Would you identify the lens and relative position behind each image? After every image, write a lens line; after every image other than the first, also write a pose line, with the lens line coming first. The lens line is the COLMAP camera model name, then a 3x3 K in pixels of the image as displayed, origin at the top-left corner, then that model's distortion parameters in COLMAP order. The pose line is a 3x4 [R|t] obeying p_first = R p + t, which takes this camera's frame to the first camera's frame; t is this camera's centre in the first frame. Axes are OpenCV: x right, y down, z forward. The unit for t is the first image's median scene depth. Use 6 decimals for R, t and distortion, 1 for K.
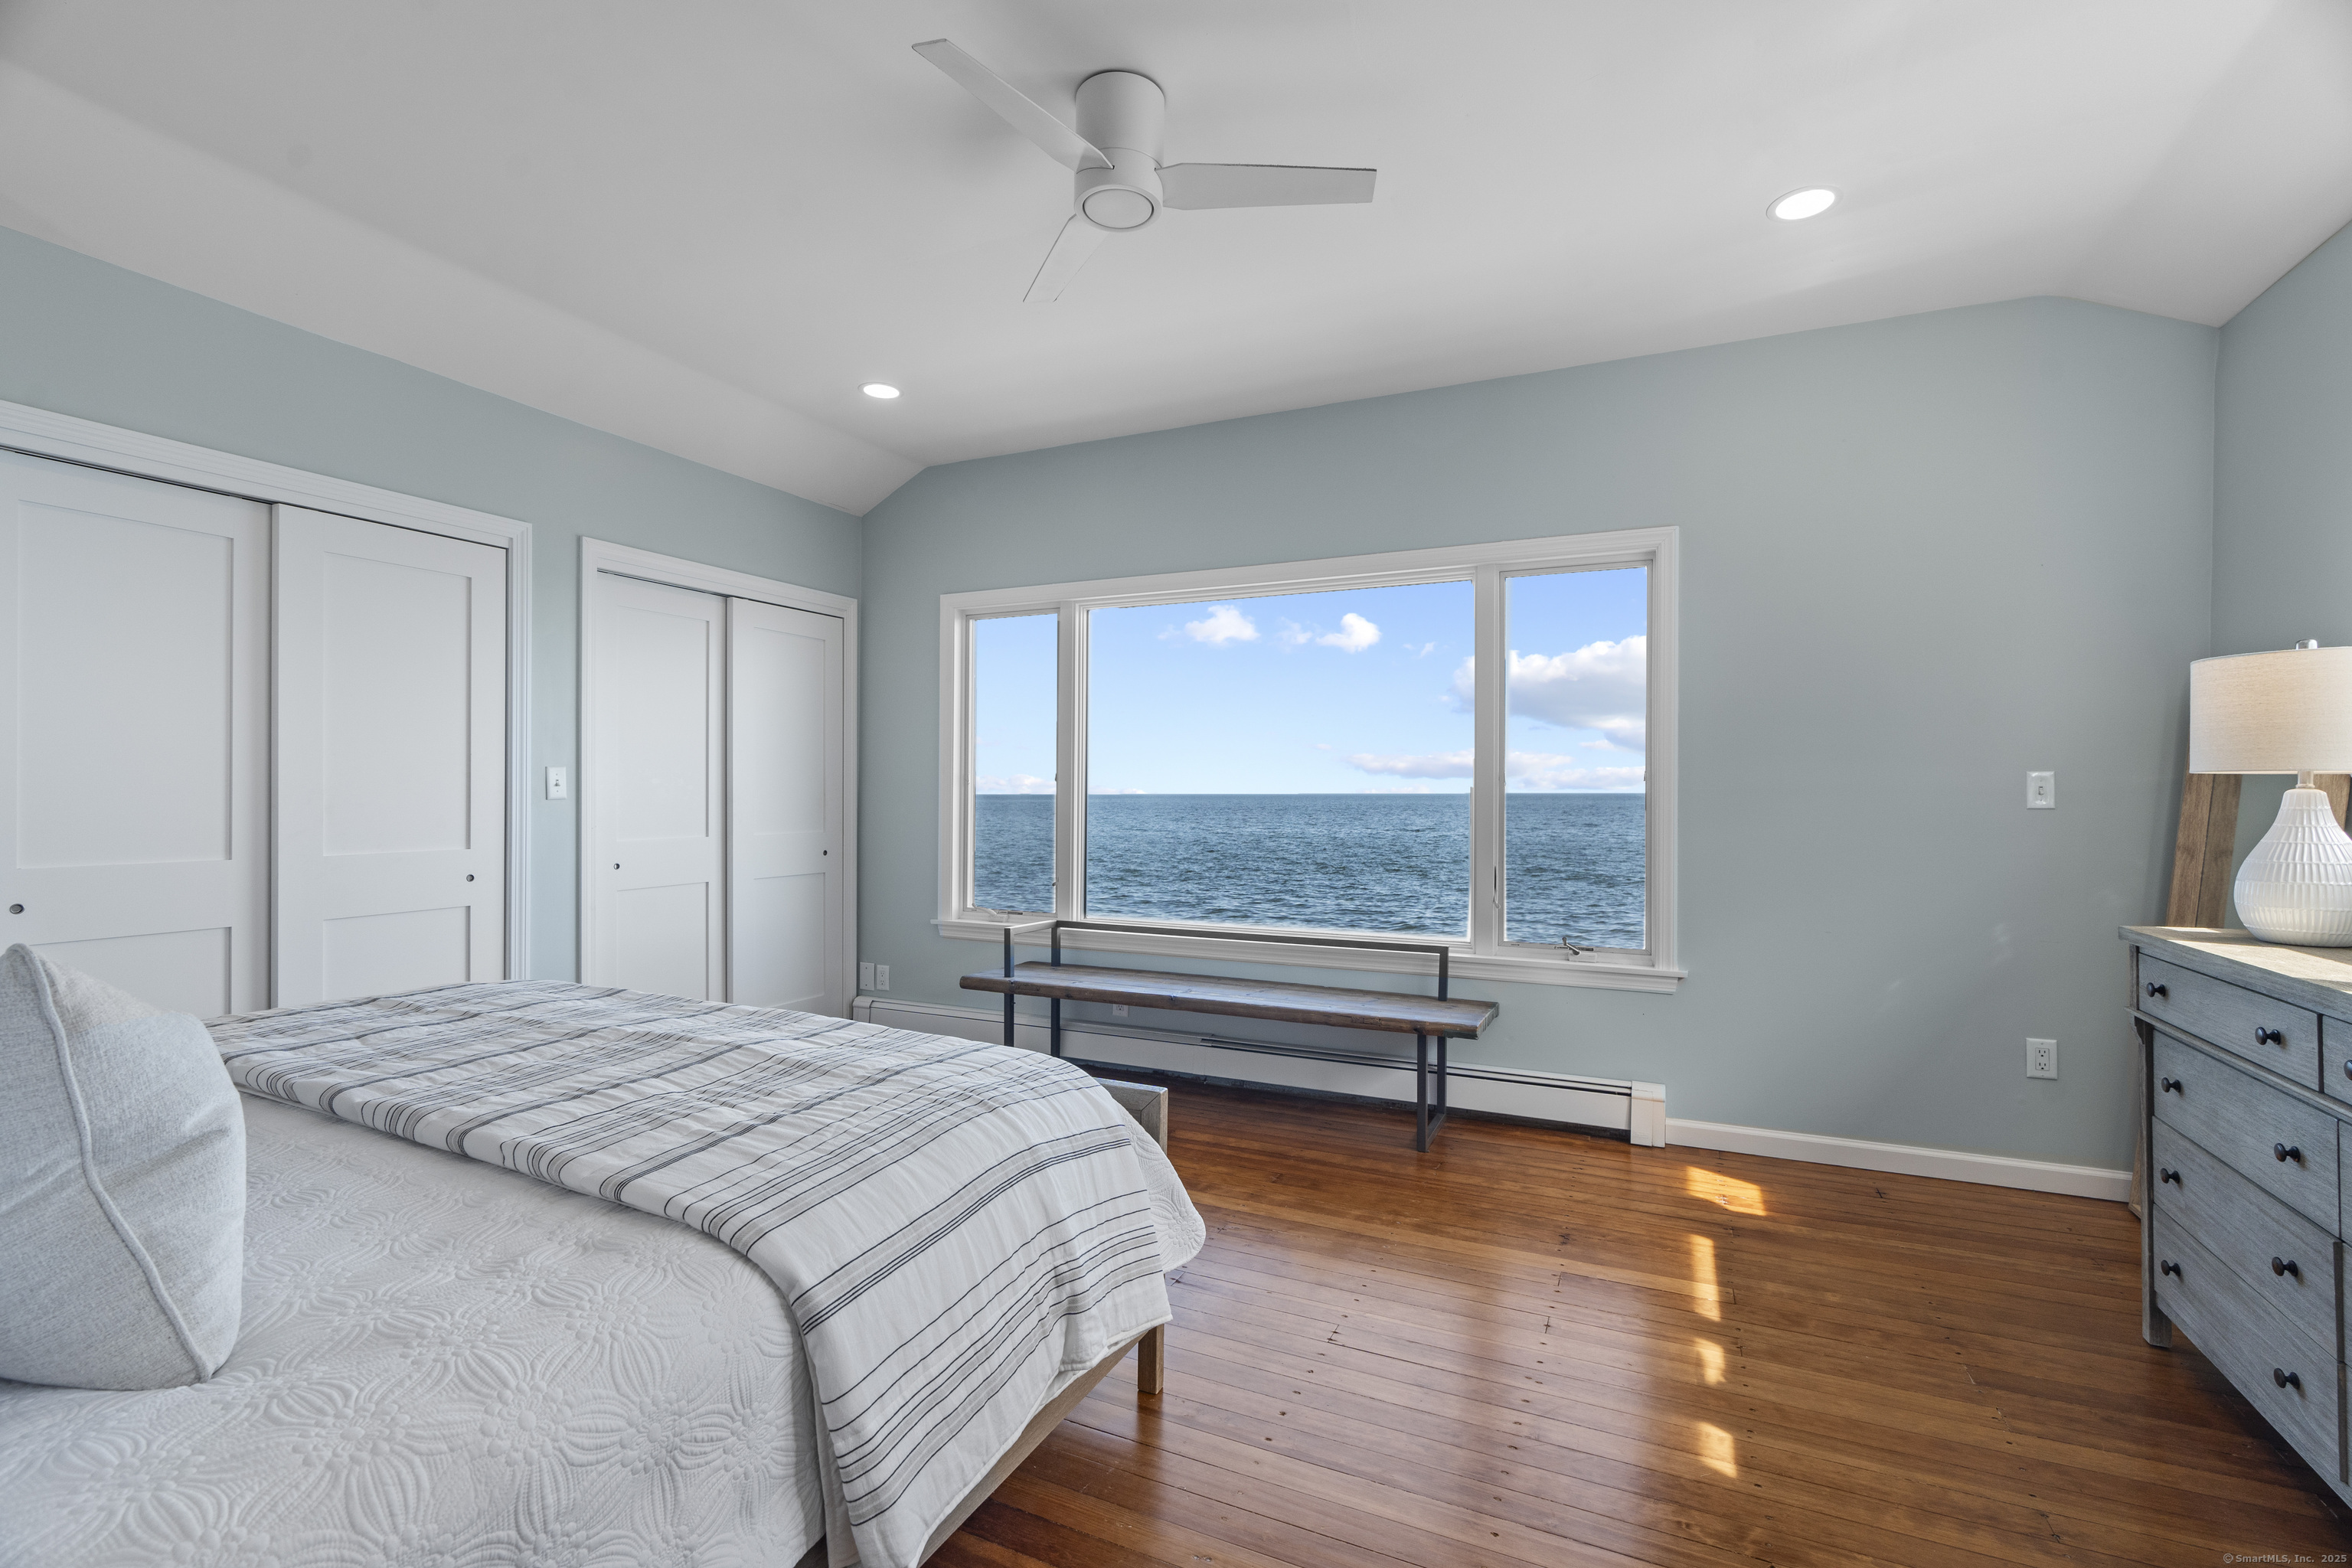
lens RADIAL K [[1061.9, 0, 1164.2], [0, 1061.9, 809.1], [0, 0, 1]] dist [-0.004764, 0.000962]
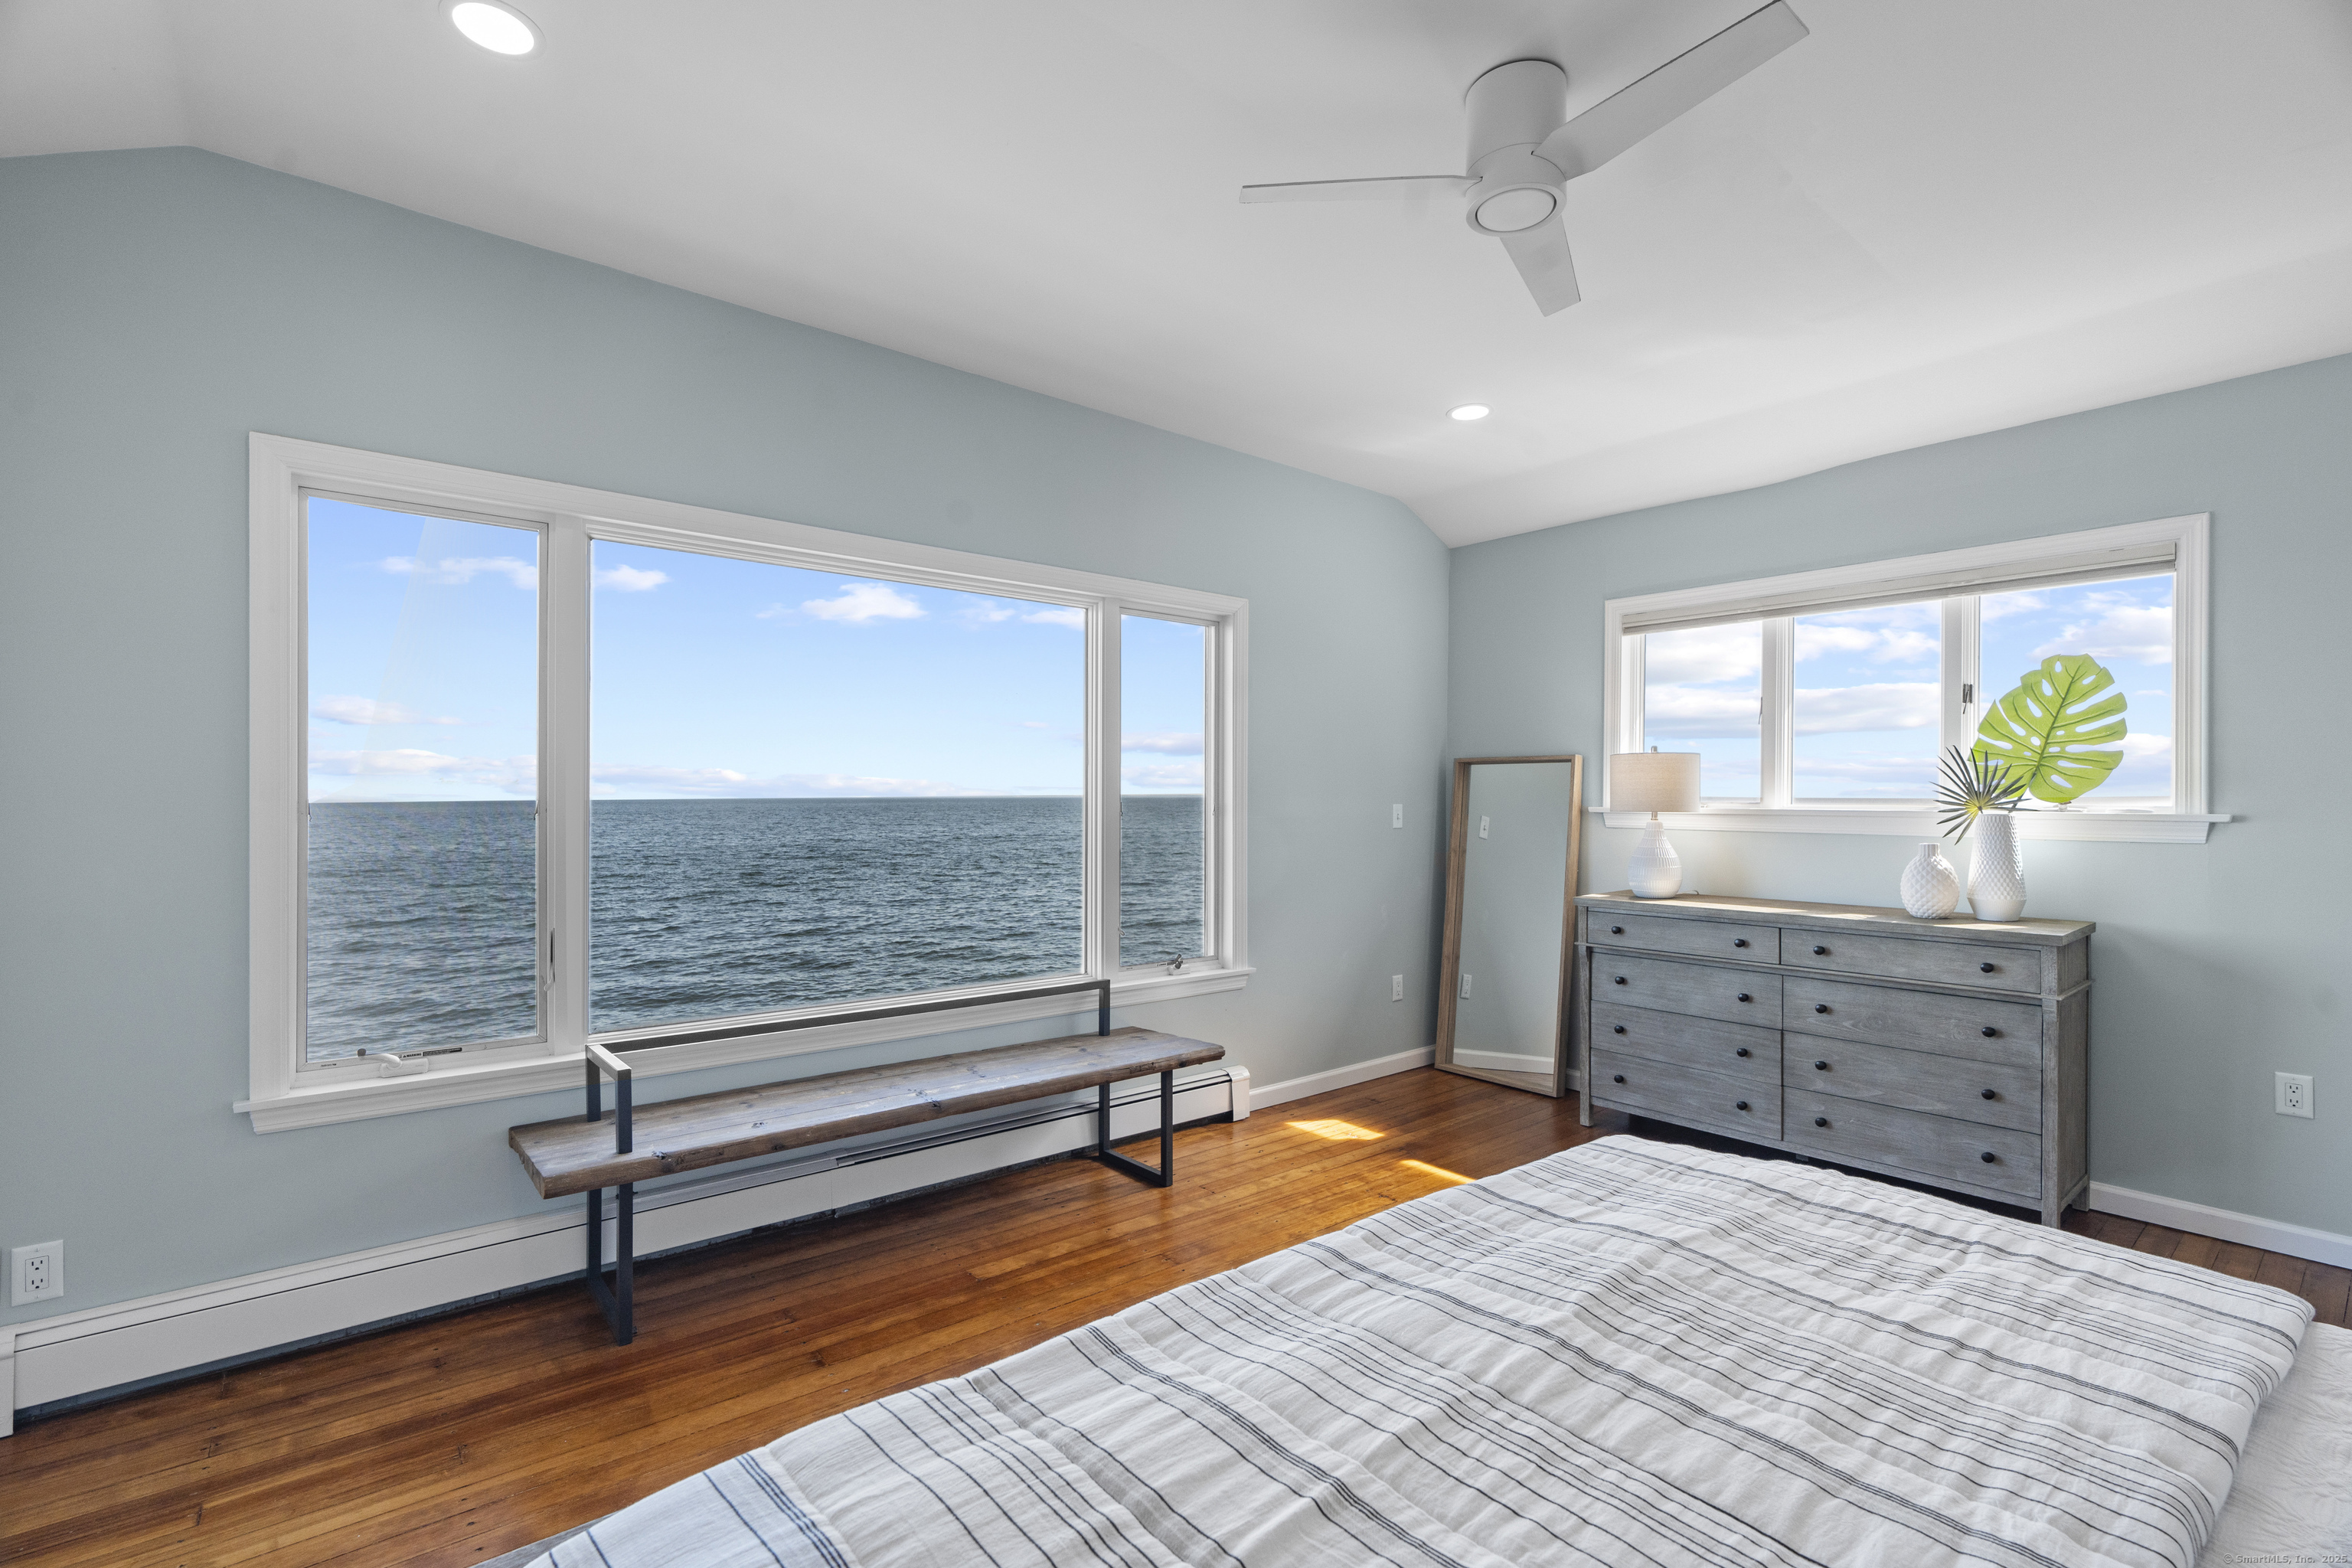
lens RADIAL K [[1061.9, 0, 1164.2], [0, 1061.9, 809.1], [0, 0, 1]] dist [-0.004764, 0.000962]
pose [[0.414259, -0.003089, 0.910154, -0.651630], [0.013503, 0.999905, -0.002753, -0.025594], [-0.910059, 0.013431, 0.414261, 0.582913]]
